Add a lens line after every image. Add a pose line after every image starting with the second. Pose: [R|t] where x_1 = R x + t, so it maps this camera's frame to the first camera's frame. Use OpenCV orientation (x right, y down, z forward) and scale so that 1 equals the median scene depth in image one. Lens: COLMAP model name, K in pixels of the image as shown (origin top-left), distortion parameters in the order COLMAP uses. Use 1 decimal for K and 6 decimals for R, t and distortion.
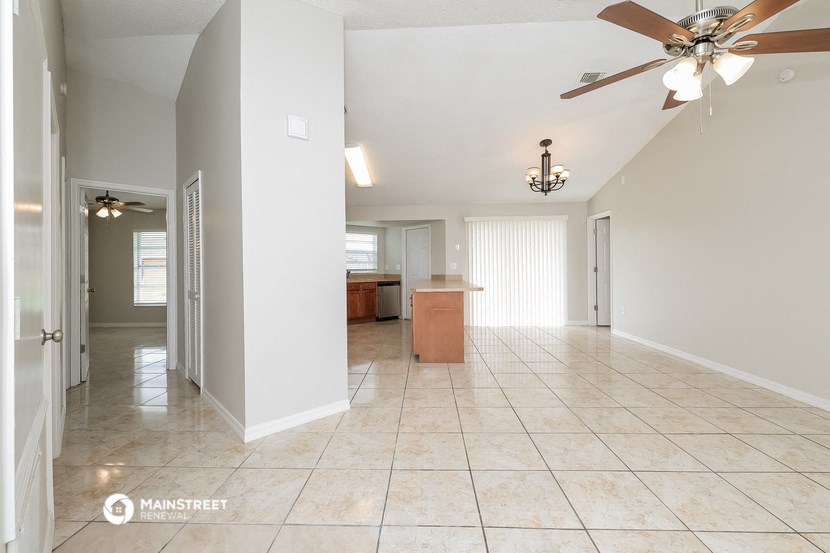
lens RADIAL K [[355.3, 0, 414.2], [0, 355.3, 266.0], [0, 0, 1]] dist [0.000833, -0.000860]
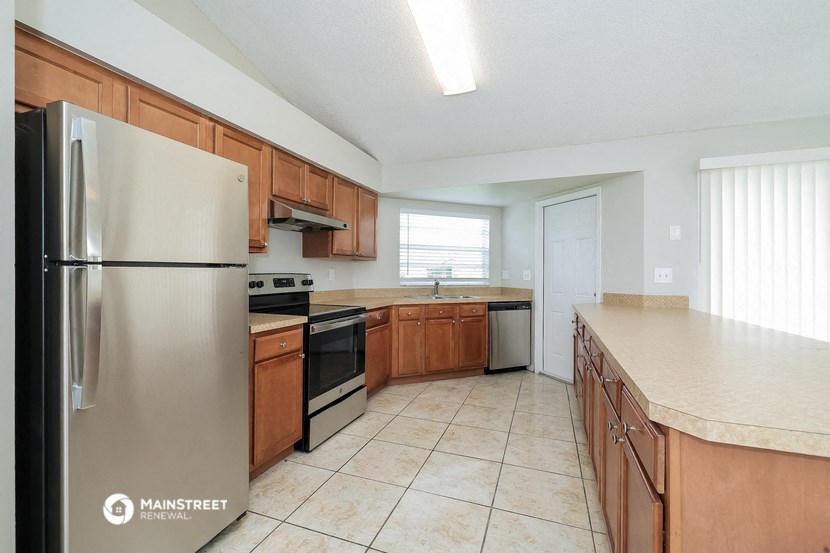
lens RADIAL K [[355.3, 0, 417.4], [0, 355.3, 270.5], [0, 0, 1]] dist [0.000833, -0.000860]
pose [[0.951193, 0.010204, -0.308427, -0.043109], [-0.012310, 0.999912, -0.004884, -0.000176], [0.308351, 0.008442, 0.951235, 0.489162]]
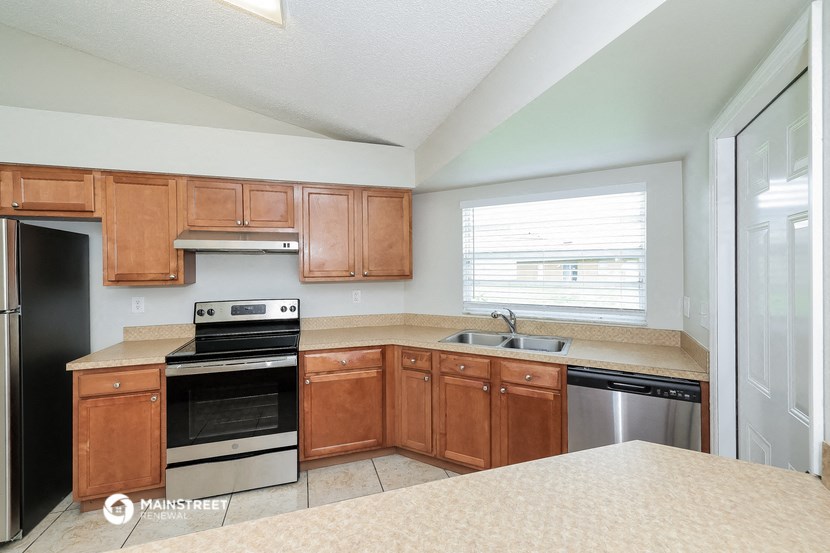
lens RADIAL K [[355.3, 0, 413.8], [0, 355.3, 268.5], [0, 0, 1]] dist [0.000833, -0.000860]
pose [[0.350701, 0.008508, -0.936449, 0.117621], [0.005398, 0.999924, 0.011106, -0.035263], [0.936472, -0.008950, 0.350628, 0.863577]]
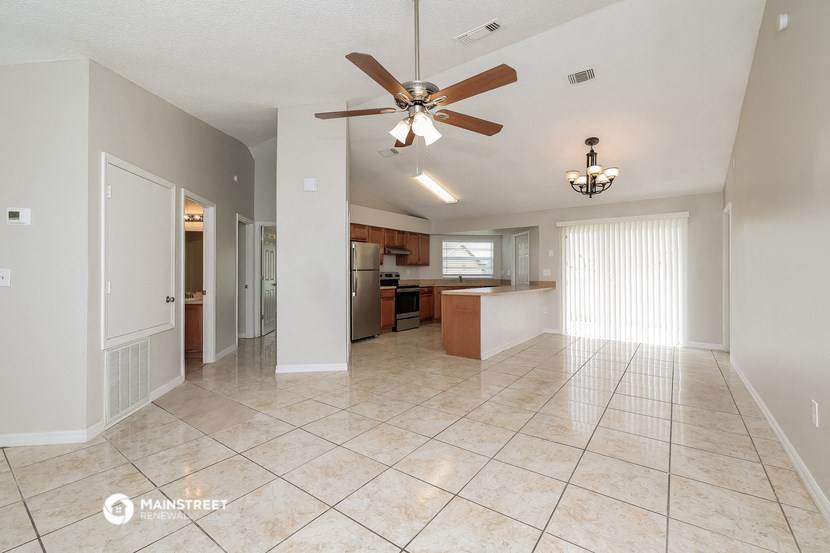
lens RADIAL K [[355.3, 0, 416.3], [0, 355.3, 273.1], [0, 0, 1]] dist [0.000833, -0.000860]
pose [[0.830871, 0.012558, -0.556323, 0.354864], [-0.008443, 0.999915, 0.009961, -0.005132], [0.556400, -0.003579, 0.830907, -0.020047]]
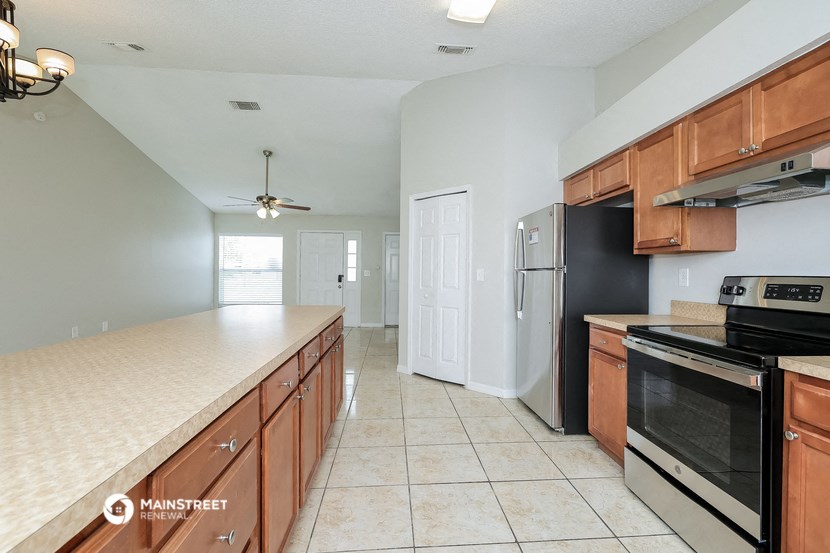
lens RADIAL K [[355.3, 0, 418.0], [0, 355.3, 273.1], [0, 0, 1]] dist [0.000833, -0.000860]
pose [[-0.993113, 0.000864, -0.117158, -0.044127], [0.000263, 0.999987, 0.005150, -0.000307], [0.117161, 0.005083, -0.993100, 1.029203]]
